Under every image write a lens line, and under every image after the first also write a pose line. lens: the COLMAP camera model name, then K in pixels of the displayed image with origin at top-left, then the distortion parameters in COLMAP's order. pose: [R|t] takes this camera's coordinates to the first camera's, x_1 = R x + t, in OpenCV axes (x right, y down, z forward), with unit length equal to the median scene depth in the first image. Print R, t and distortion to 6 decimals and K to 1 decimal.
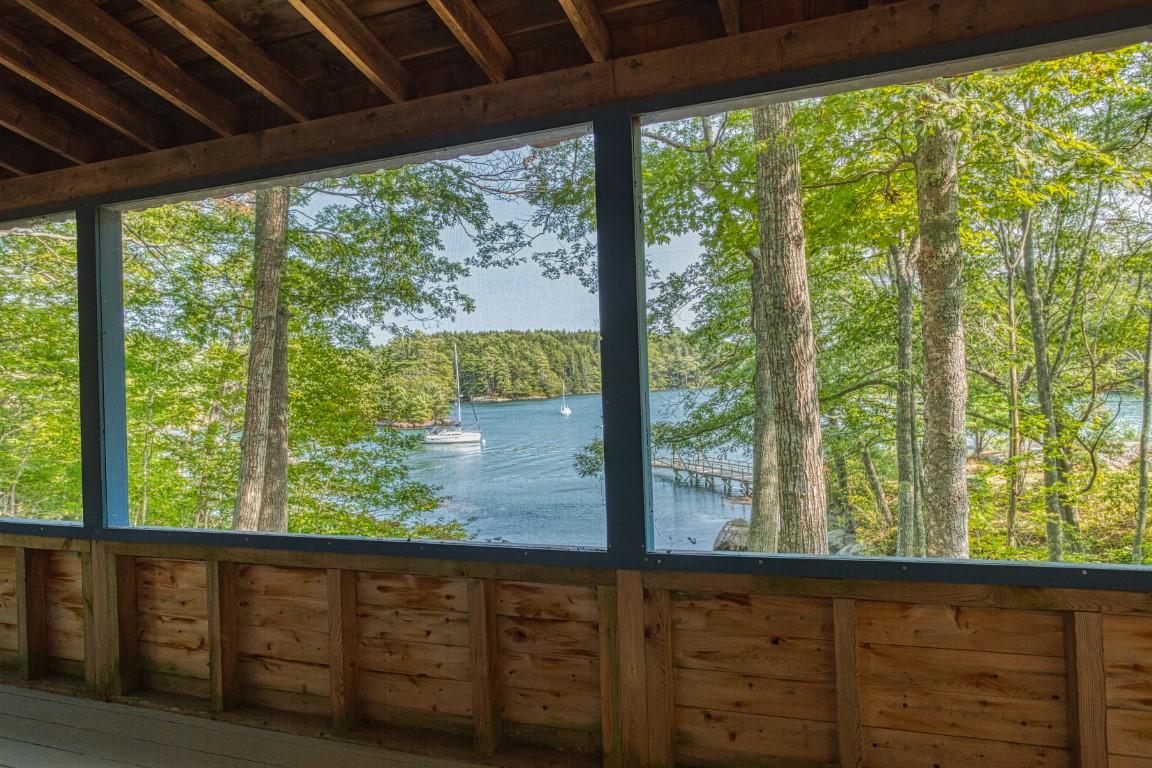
lens RADIAL K [[753.7, 0, 577.4], [0, 753.7, 384.8], [0, 0, 1]] dist [0.003730, 0.000948]
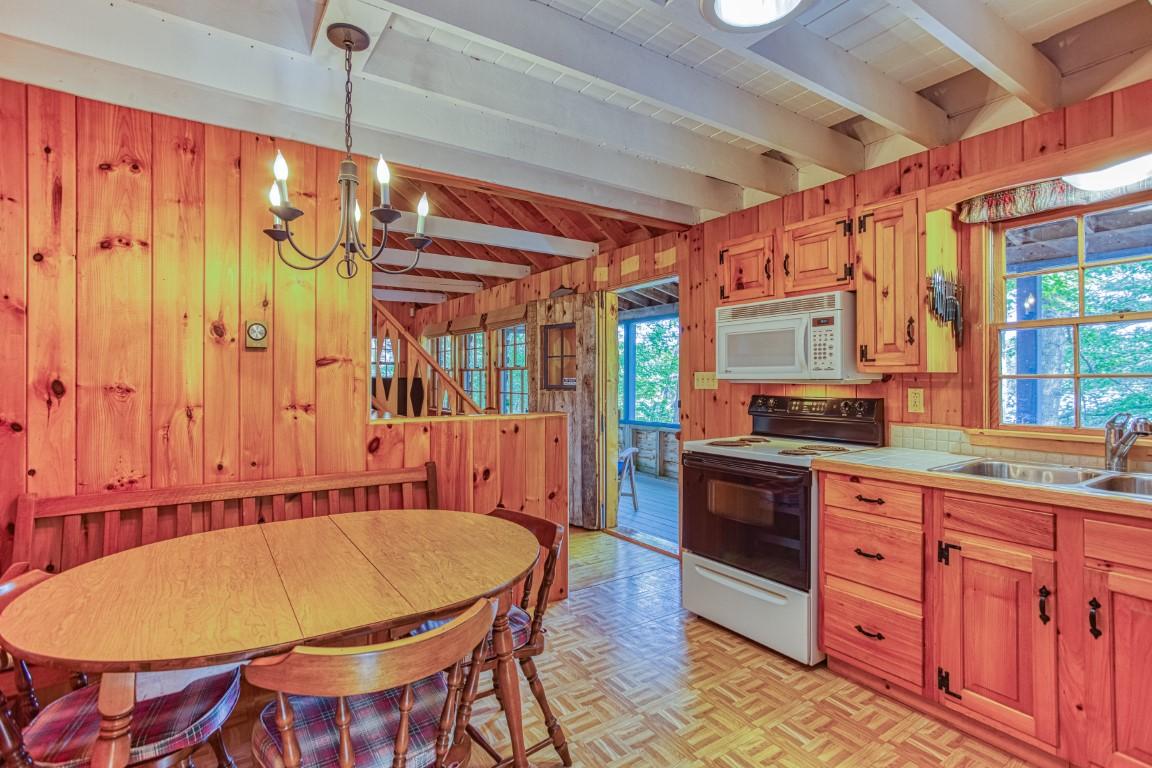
lens RADIAL K [[558.9, 0, 576.4], [0, 558.9, 381.7], [0, 0, 1]] dist [0.000945, -0.000005]
pose [[0.817708, 0.032805, -0.574698, 0.089534], [-0.028055, 0.999460, 0.017133, -0.001867], [0.574949, 0.002113, 0.818186, -0.172942]]
